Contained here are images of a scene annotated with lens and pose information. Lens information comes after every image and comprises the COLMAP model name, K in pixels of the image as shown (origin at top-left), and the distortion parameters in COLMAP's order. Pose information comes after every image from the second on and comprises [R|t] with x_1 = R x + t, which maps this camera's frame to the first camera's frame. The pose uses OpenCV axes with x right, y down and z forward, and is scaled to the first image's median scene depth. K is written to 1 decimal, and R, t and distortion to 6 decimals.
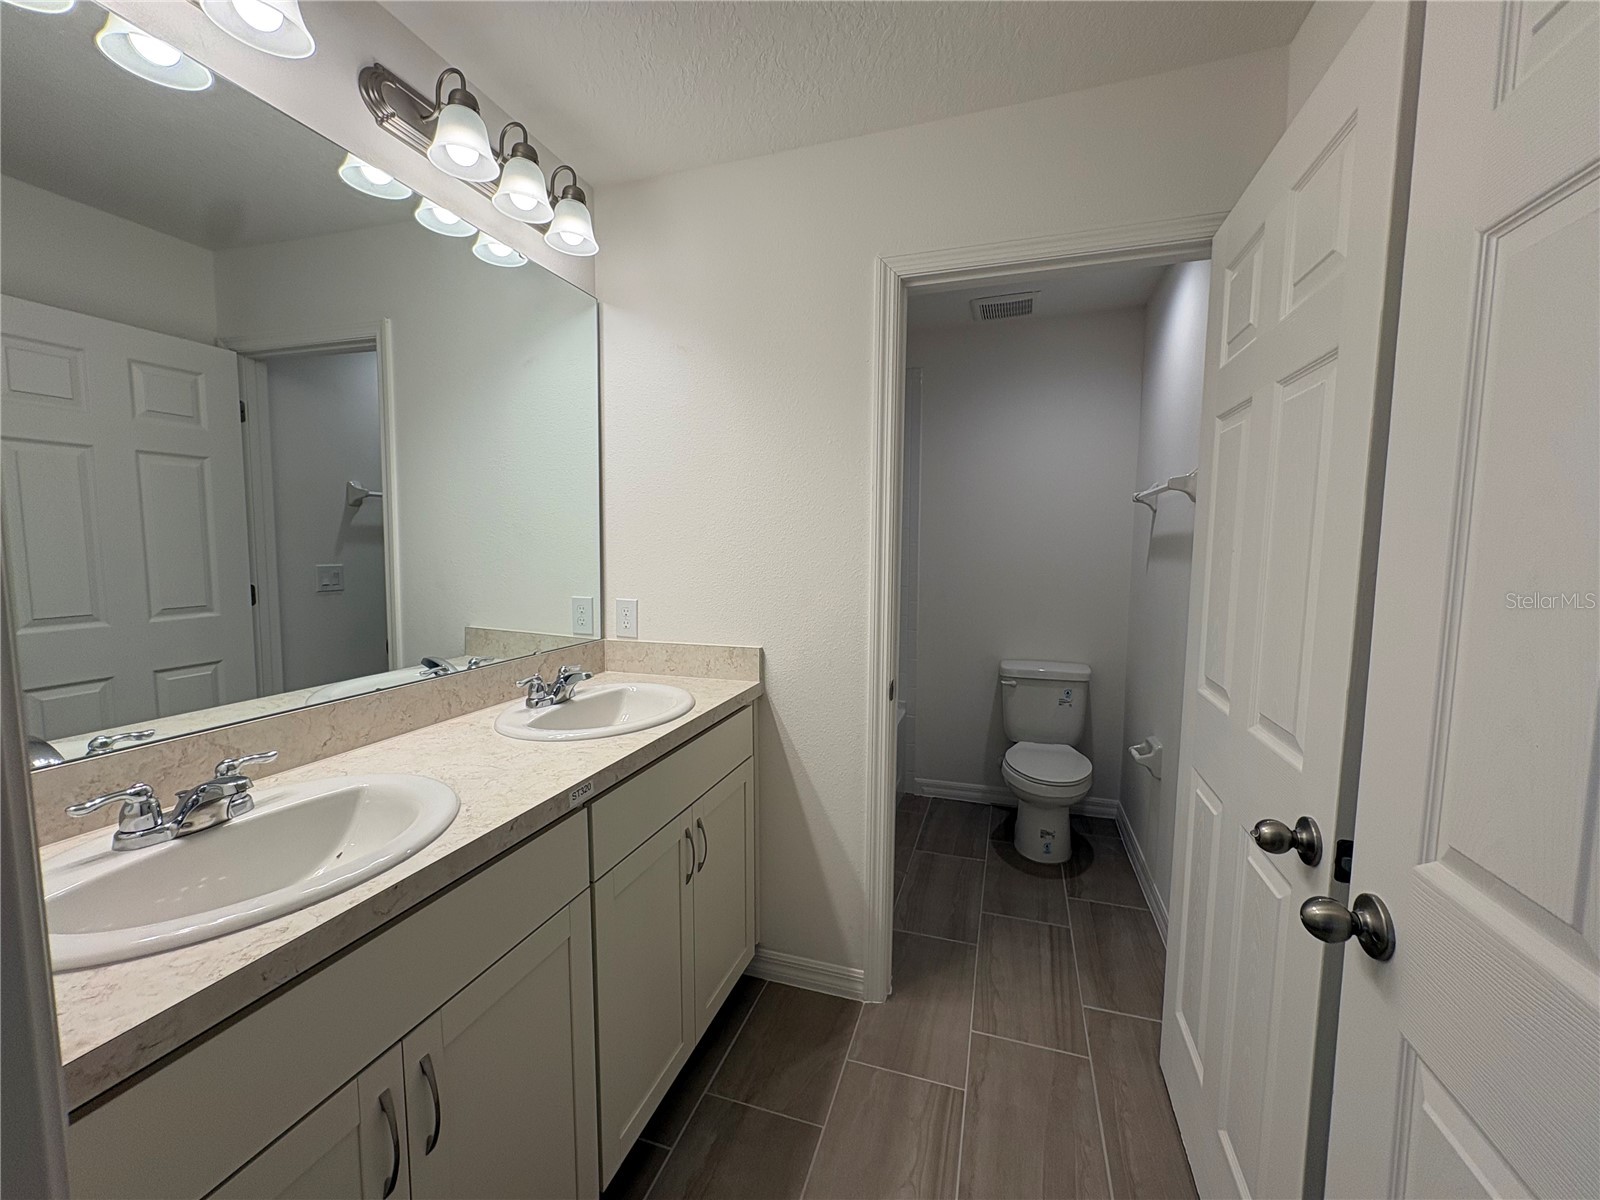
lens RADIAL K [[637.9, 0, 799.8], [0, 637.9, 601.4], [0, 0, 1]] dist [-0.000395, -0.000107]
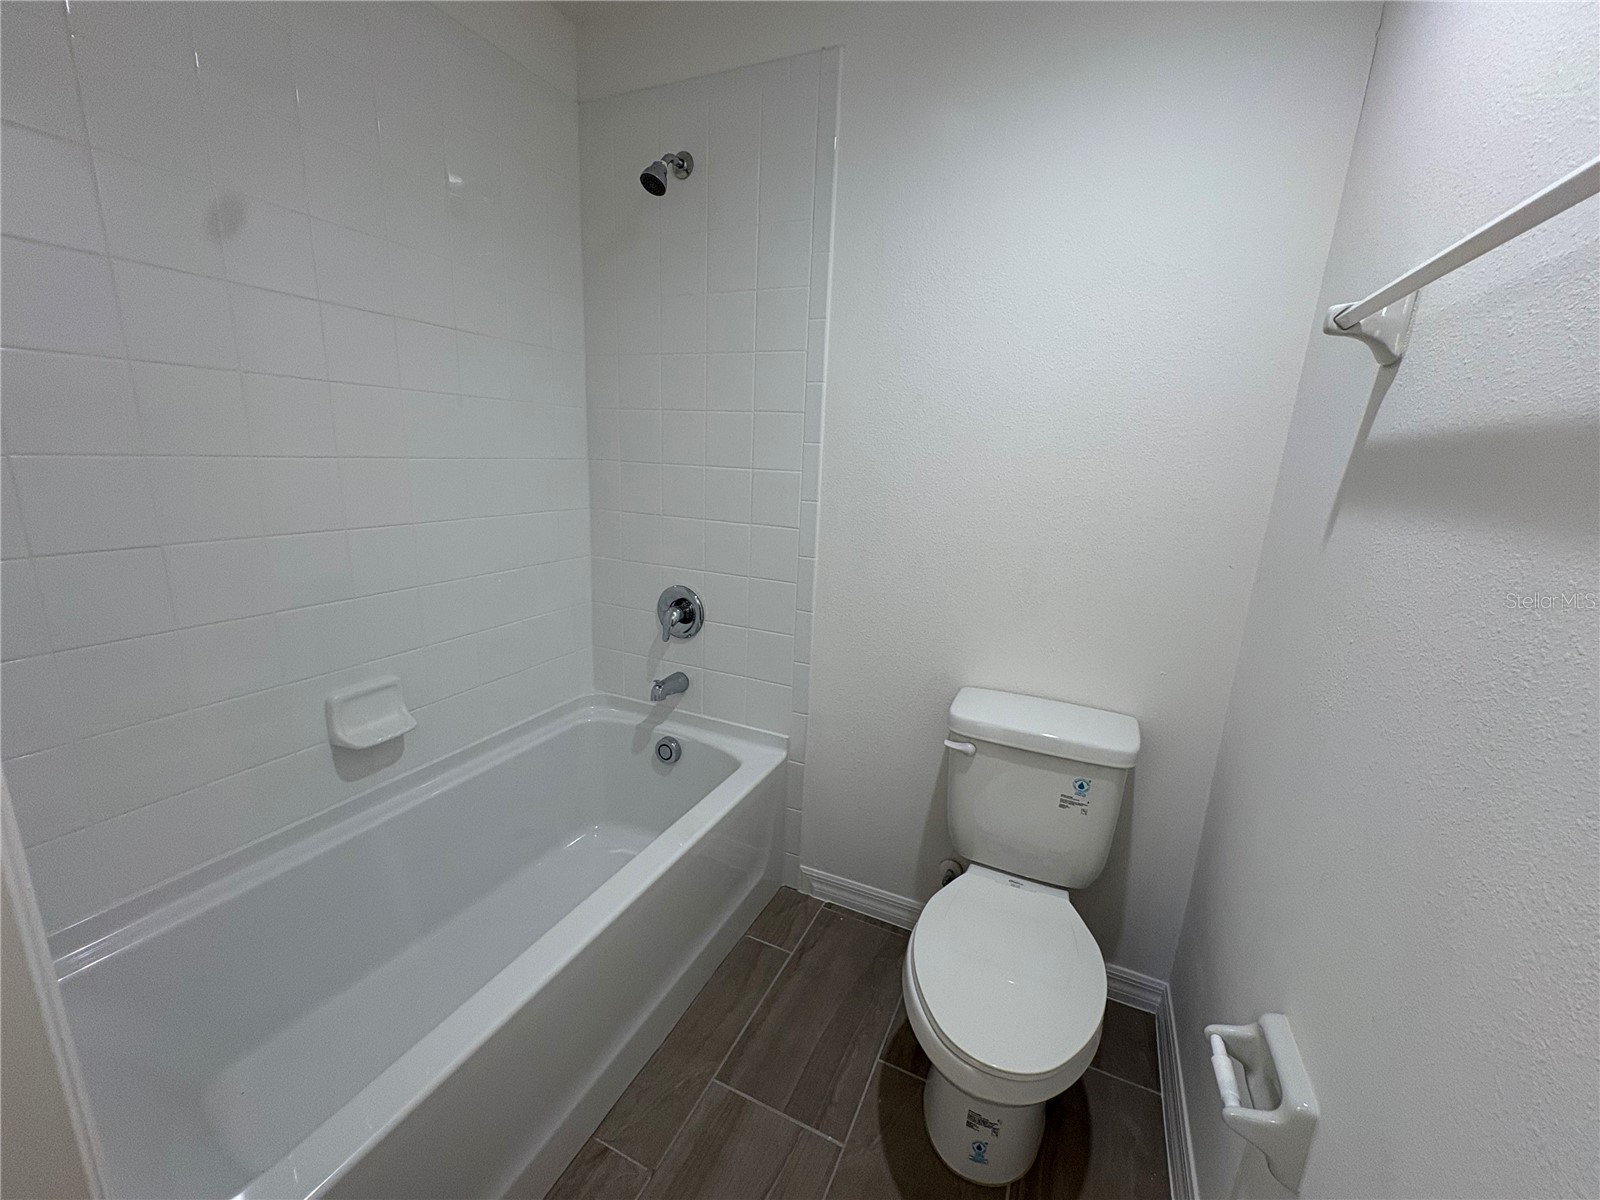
lens RADIAL K [[639.9, 0, 805.1], [0, 639.9, 600.1], [0, 0, 1]] dist [-0.000843, -0.000045]
pose [[0.993580, 0.065432, -0.092288, 0.257458], [-0.051406, 0.987811, 0.146923, -0.046055], [0.100776, -0.141235, 0.984833, 0.548165]]
